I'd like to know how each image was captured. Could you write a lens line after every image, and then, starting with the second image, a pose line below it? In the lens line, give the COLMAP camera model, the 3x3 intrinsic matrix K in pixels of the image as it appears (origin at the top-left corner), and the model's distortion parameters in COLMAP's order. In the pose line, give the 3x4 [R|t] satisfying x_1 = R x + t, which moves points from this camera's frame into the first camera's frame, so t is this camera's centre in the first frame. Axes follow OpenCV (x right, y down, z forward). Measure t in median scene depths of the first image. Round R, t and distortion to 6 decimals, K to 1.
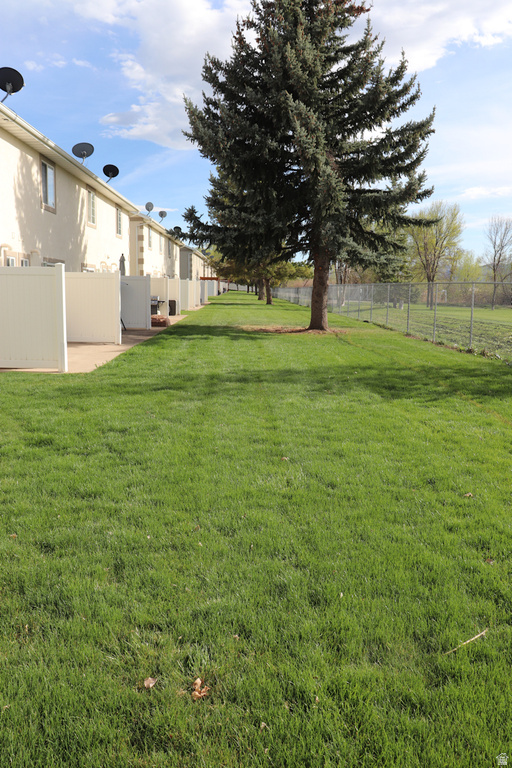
lens RADIAL K [[634.9, 0, 256.3], [0, 634.9, 379.2], [0, 0, 1]] dist [-0.174775, 0.161502]
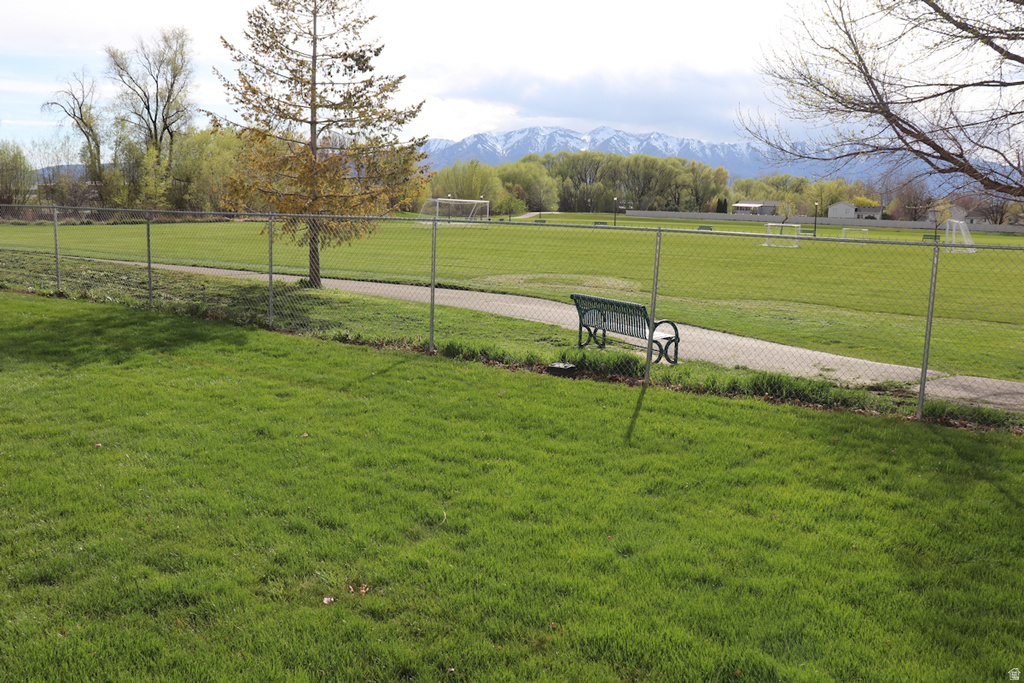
lens RADIAL K [[846.6, 0, 504.7], [0, 846.6, 345.2], [0, 0, 1]] dist [-0.174775, 0.161502]
pose [[0.561141, -0.132547, 0.817039, -0.160938], [0.098356, 0.990779, 0.093181, -0.018913], [-0.821856, 0.028073, 0.569004, -0.036801]]
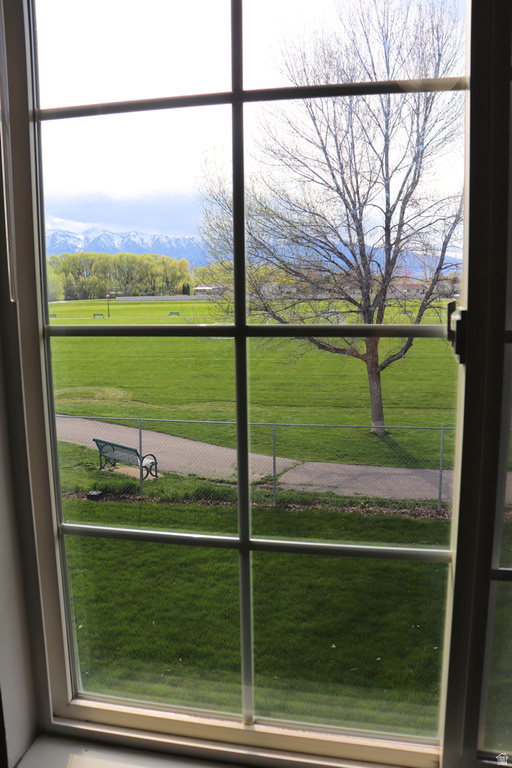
lens RADIAL K [[634.9, 0, 262.7], [0, 634.9, 379.3], [0, 0, 1]] dist [-0.174775, 0.161502]
pose [[0.223587, -0.154070, 0.962430, -0.352380], [0.151838, 0.980878, 0.121749, -0.148897], [-0.962785, 0.118912, 0.242705, -0.148585]]
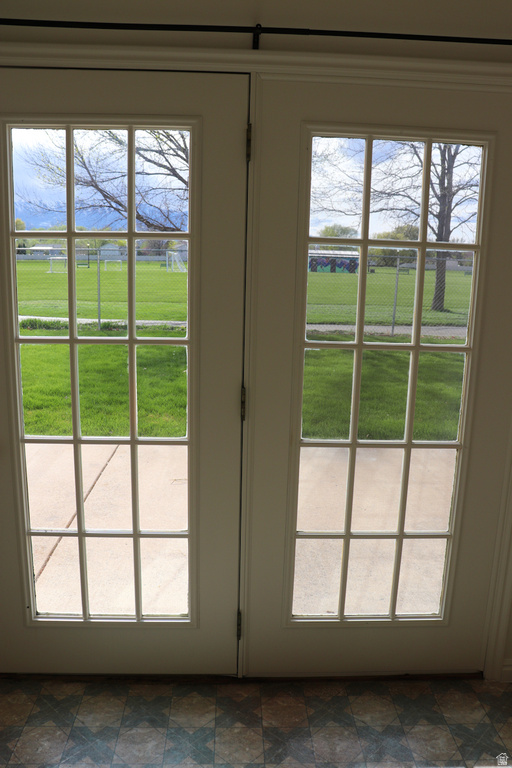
lens RADIAL K [[634.9, 0, 263.0], [0, 634.9, 386.1], [0, 0, 1]] dist [-0.174775, 0.161502]
pose [[-0.018661, -0.209429, 0.977646, -0.430865], [0.114830, 0.970897, 0.210176, 0.016056], [-0.993210, 0.116185, 0.005931, -0.161635]]
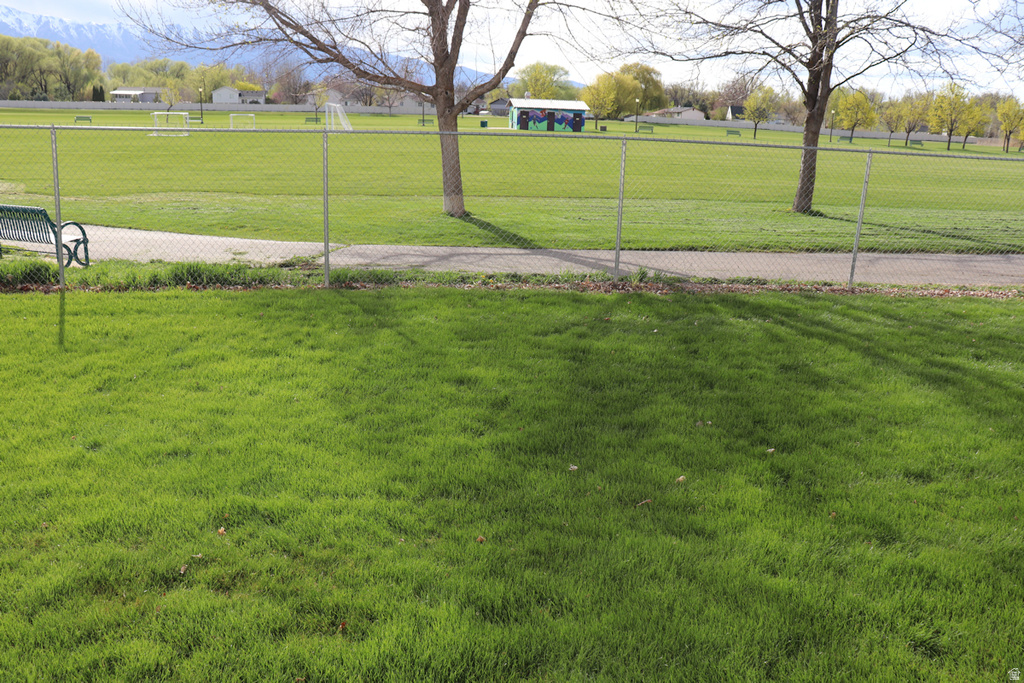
lens RADIAL K [[846.6, 0, 507.3], [0, 846.6, 336.6], [0, 0, 1]] dist [-0.174775, 0.161502]
pose [[-0.106207, -0.275597, 0.955388, -0.194252], [0.104648, 0.952388, 0.286365, -0.023334], [-0.988822, 0.130394, -0.072310, -0.036564]]
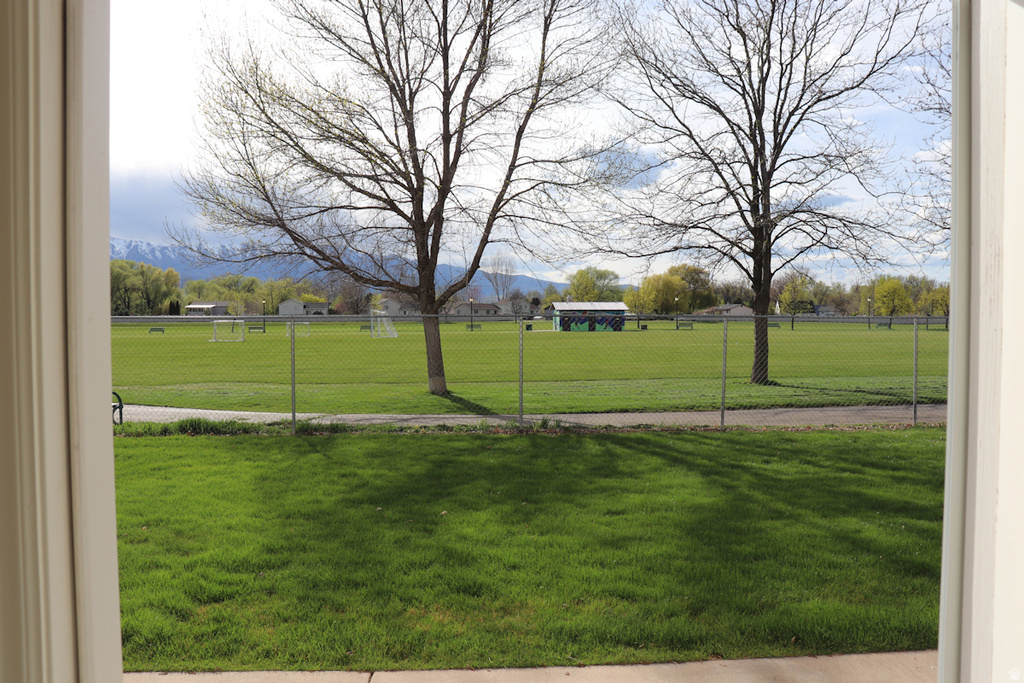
lens RADIAL K [[846.6, 0, 508.1], [0, 846.6, 339.2], [0, 0, 1]] dist [-0.174775, 0.161502]
pose [[-0.037939, -0.040665, 0.998452, -0.356912], [0.142009, 0.988811, 0.045669, 0.002935], [-0.989138, 0.143522, -0.031740, -0.130612]]
